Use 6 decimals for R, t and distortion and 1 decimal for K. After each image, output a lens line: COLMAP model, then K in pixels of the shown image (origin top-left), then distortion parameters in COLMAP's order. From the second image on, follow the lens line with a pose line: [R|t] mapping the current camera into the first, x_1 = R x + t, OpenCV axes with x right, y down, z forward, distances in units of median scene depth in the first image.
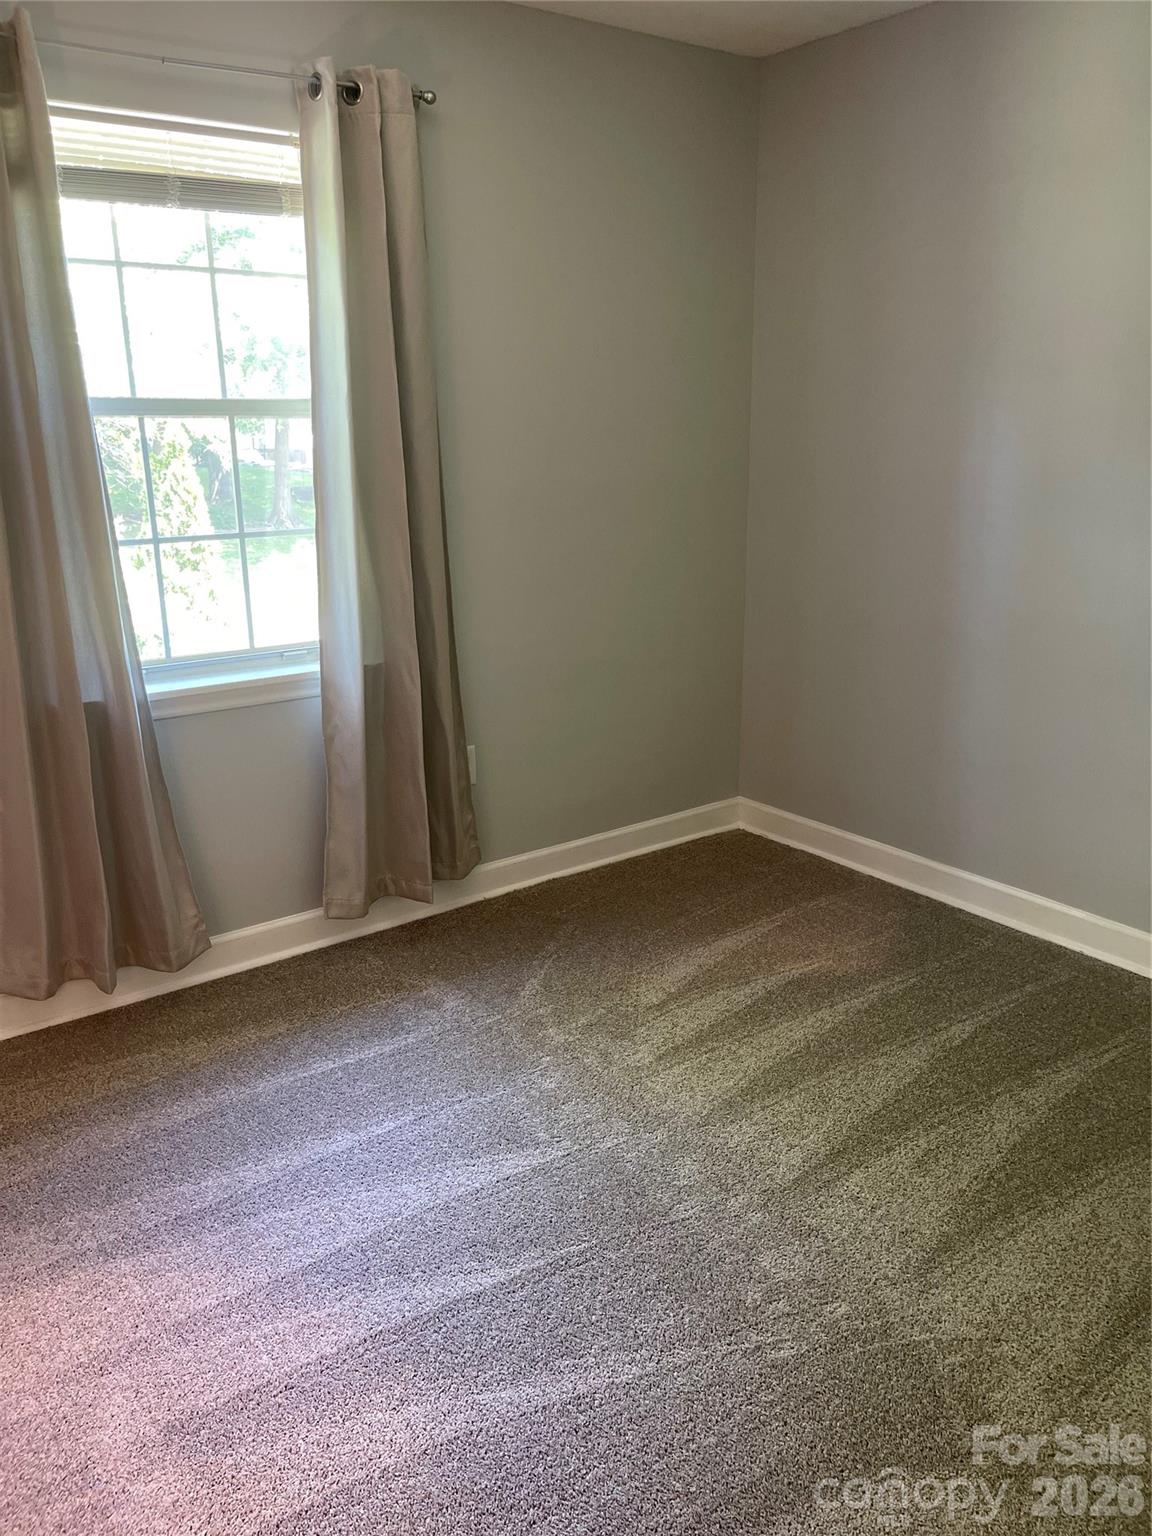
lens RADIAL K [[1163.6, 0, 569.1], [0, 1163.6, 779.1], [0, 0, 1]] dist [0.060323, -0.071147]
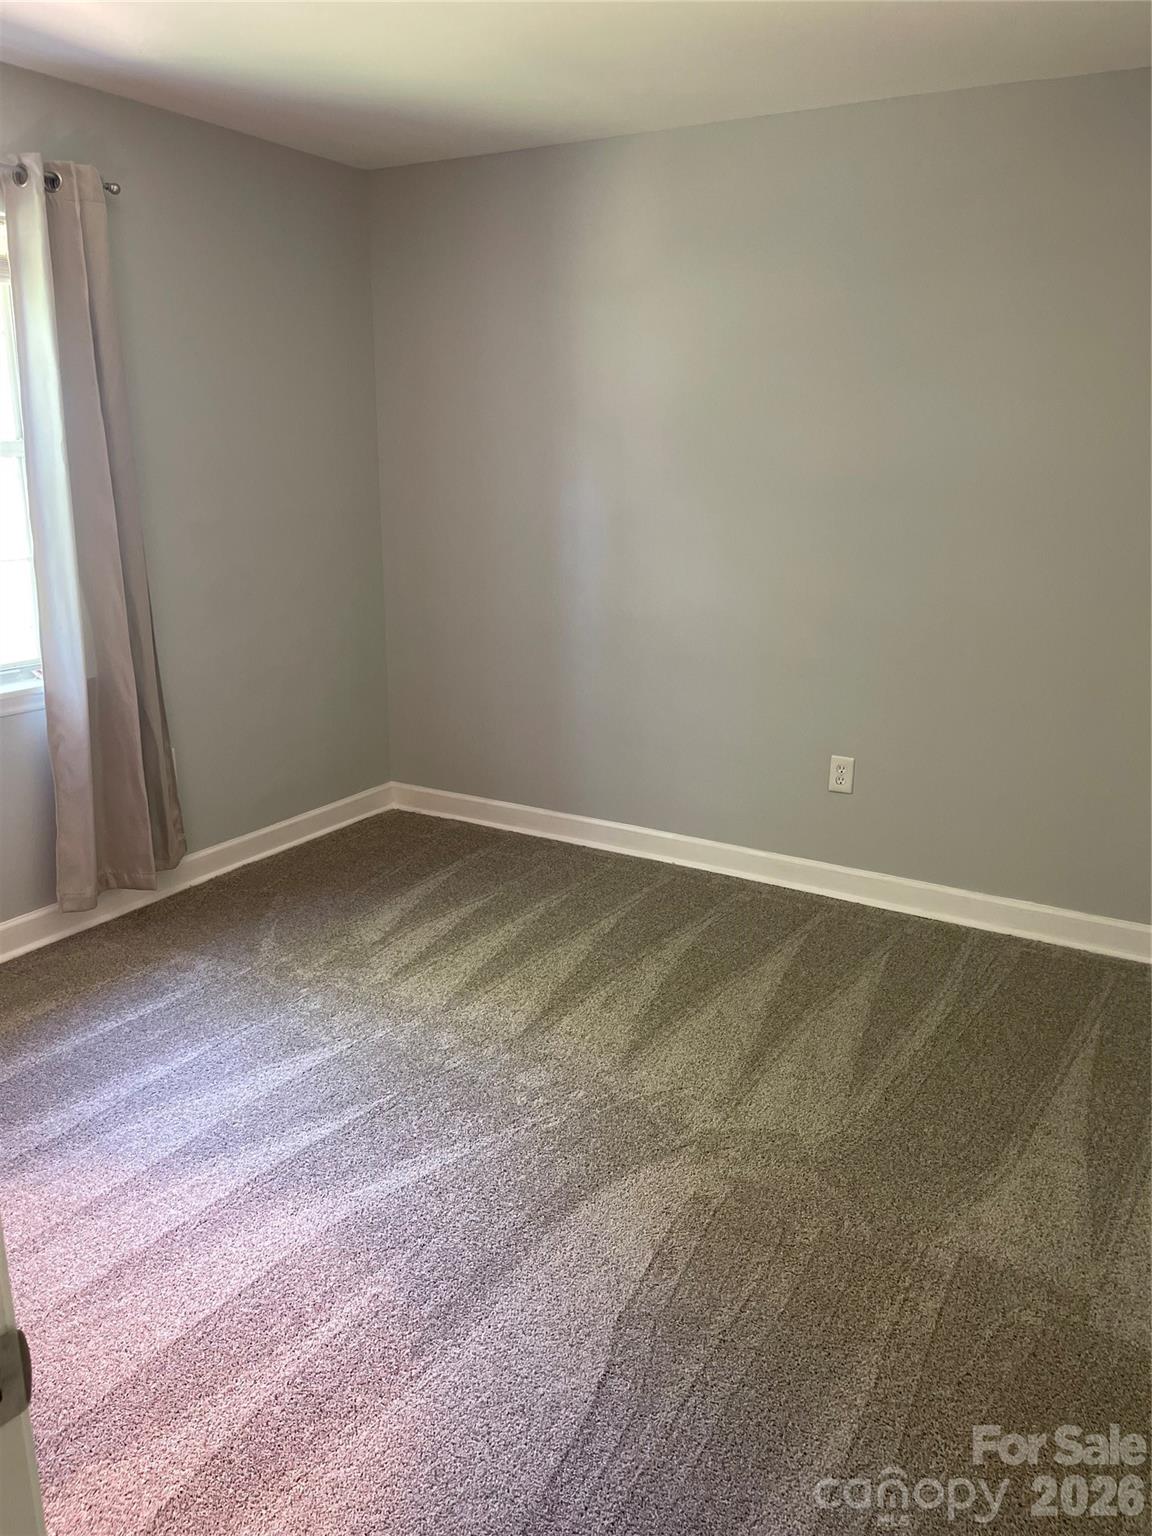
lens RADIAL K [[1163.6, 0, 569.1], [0, 1163.6, 779.1], [0, 0, 1]] dist [0.060323, -0.071147]
pose [[0.920651, -0.085701, 0.380865, -0.204153], [0.093837, 0.995584, -0.002805, 0.048822], [-0.378942, 0.038322, 0.924627, -0.231167]]
